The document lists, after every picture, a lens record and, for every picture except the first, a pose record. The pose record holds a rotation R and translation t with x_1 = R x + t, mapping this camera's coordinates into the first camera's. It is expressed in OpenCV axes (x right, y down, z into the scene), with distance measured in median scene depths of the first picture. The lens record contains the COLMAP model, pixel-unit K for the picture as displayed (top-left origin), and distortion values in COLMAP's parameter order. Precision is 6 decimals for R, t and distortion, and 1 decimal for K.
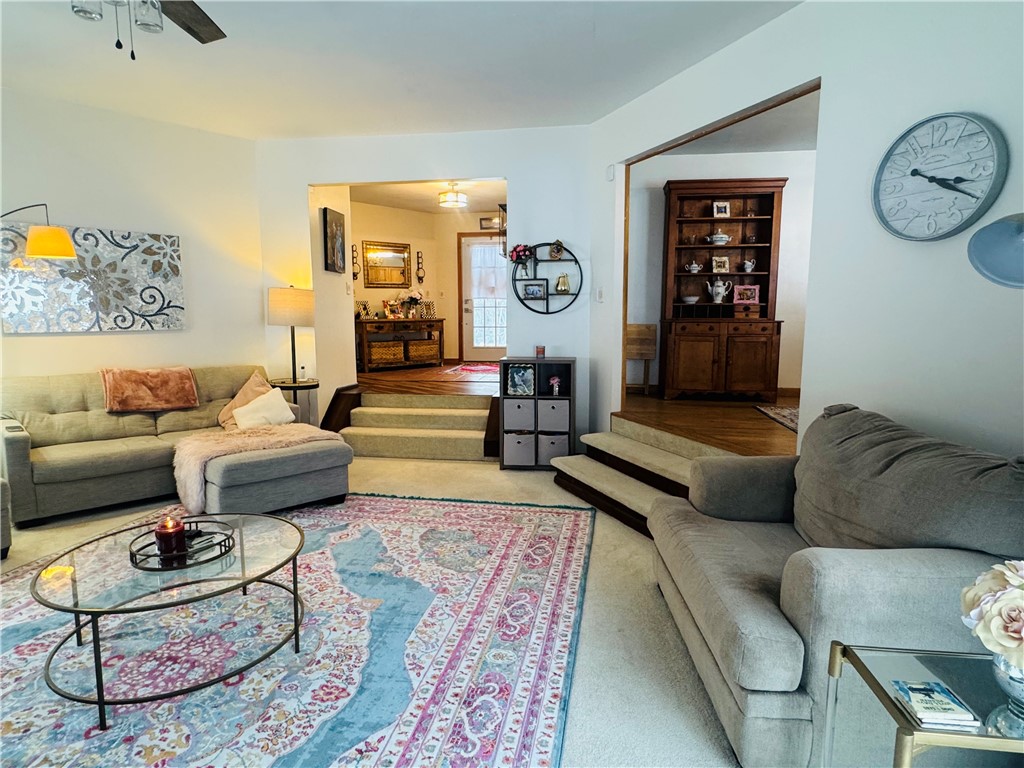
lens RADIAL K [[577.9, 0, 512.0], [0, 577.9, 384.0], [0, 0, 1]] dist [0.000466, 0.000328]
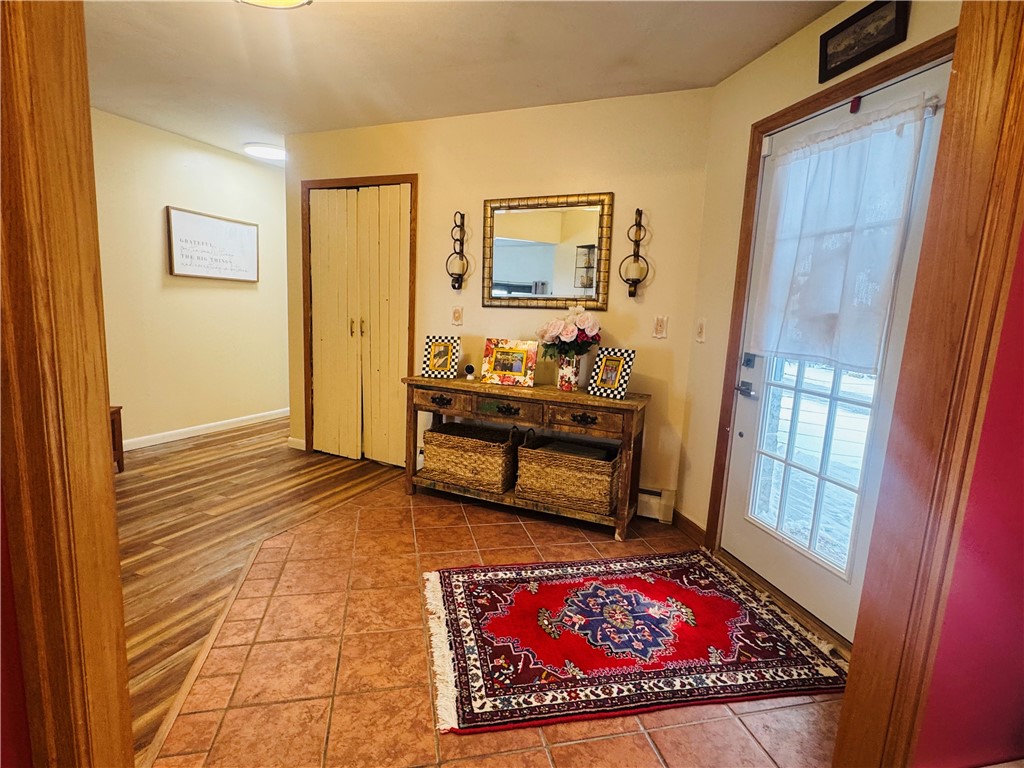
lens RADIAL K [[525.0, 0, 508.5], [0, 525.0, 387.8], [0, 0, 1]] dist [-0.002401, -0.000078]
pose [[0.360848, 0.159988, -0.918799, 0.128465], [-0.165345, 0.980544, 0.105802, -0.142799], [0.917851, 0.113741, 0.380281, 0.821768]]
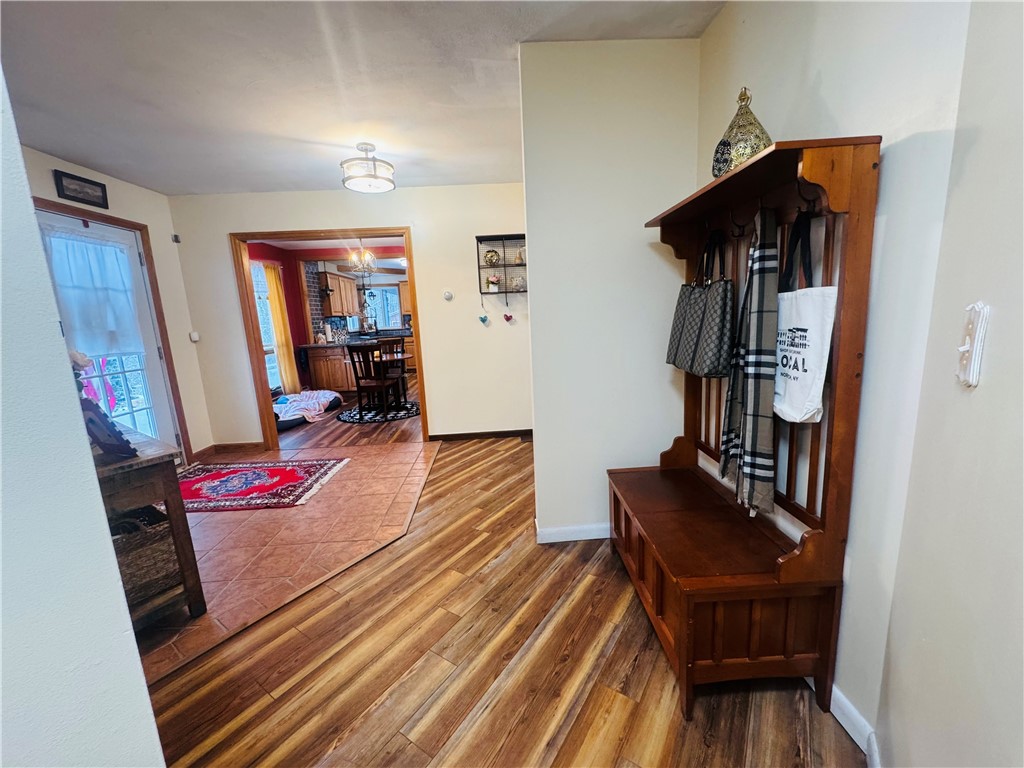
lens RADIAL K [[415.8, 0, 512.0], [0, 415.8, 384.0], [0, 0, 1]] dist [-0.002440, -0.000204]
pose [[-0.180323, -0.160573, 0.970412, -0.441167], [0.173457, 0.965932, 0.192064, -0.138807], [-0.968192, 0.202959, -0.146327, 0.766694]]
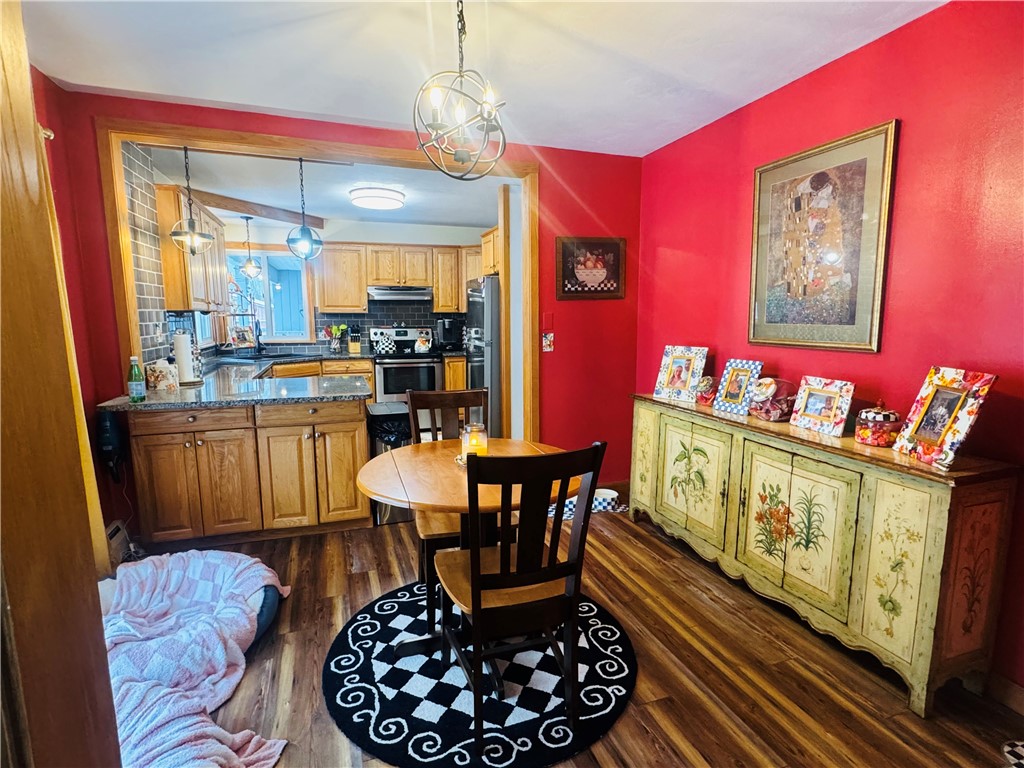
lens RADIAL K [[525.0, 0, 508.5], [0, 525.0, 387.8], [0, 0, 1]] dist [-0.002401, -0.000078]
pose [[-0.461389, -0.128781, 0.877801, 0.001026], [0.117244, 0.971881, 0.204209, -0.169275], [-0.879417, 0.197136, -0.433317, 0.938952]]
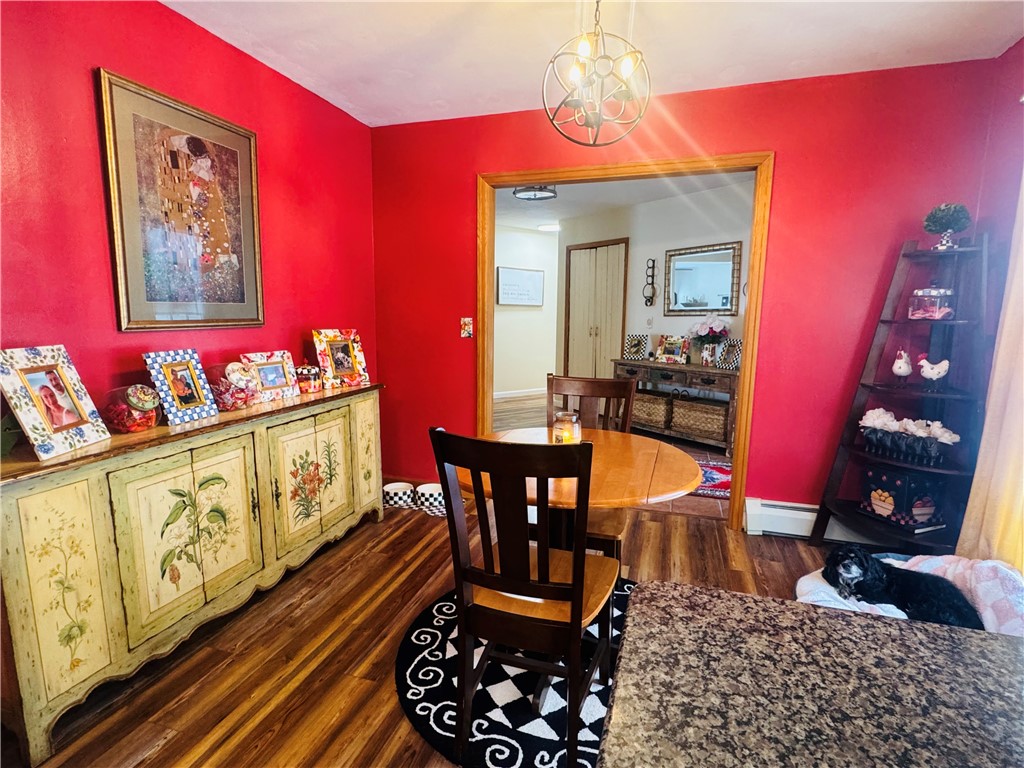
lens RADIAL K [[525.0, 0, 508.5], [0, 525.0, 387.8], [0, 0, 1]] dist [-0.002401, -0.000078]
pose [[-0.155488, 0.137397, -0.978236, 0.399345], [-0.138697, 0.977434, 0.159329, -0.147867], [0.978053, 0.160452, -0.132923, 0.860451]]
